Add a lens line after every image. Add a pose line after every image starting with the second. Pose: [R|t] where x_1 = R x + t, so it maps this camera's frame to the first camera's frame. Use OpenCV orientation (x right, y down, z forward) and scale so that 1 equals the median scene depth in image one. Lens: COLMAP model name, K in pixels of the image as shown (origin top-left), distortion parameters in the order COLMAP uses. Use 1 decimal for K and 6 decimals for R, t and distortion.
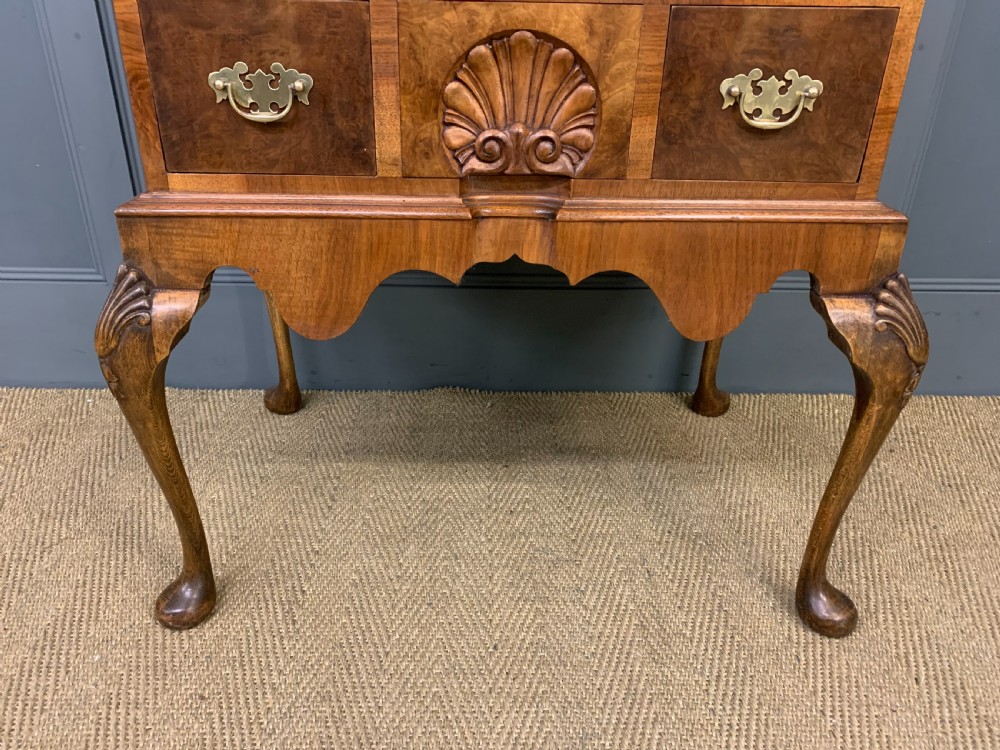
lens RADIAL K [[776.2, 0, 495.5], [0, 776.2, 377.0], [0, 0, 1]] dist [0.012104, 0.006802]
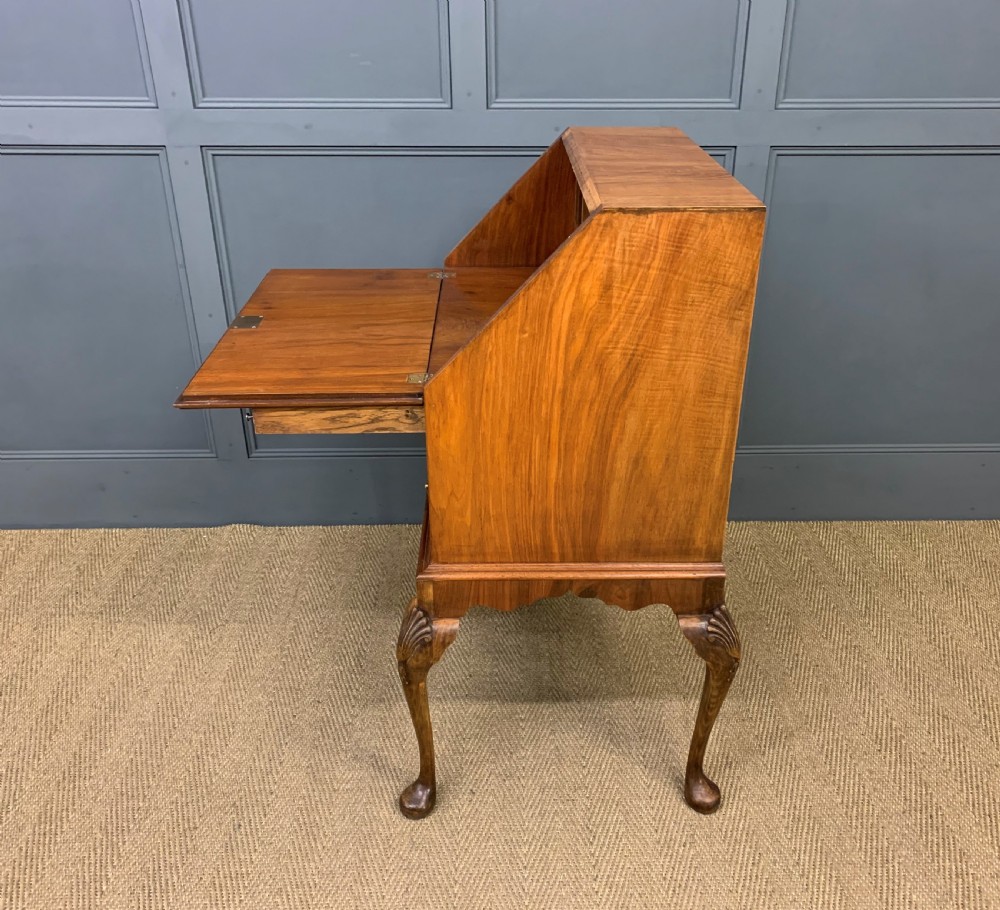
lens RADIAL K [[960.1, 0, 530.1], [0, 960.1, 451.2], [0, 0, 1]] dist [0.046583, -0.053809]
pose [[0.999814, -0.017122, 0.008847, 0.132863], [0.017077, 0.999841, 0.005147, -0.203935], [-0.008933, -0.004995, 0.999948, -1.314613]]
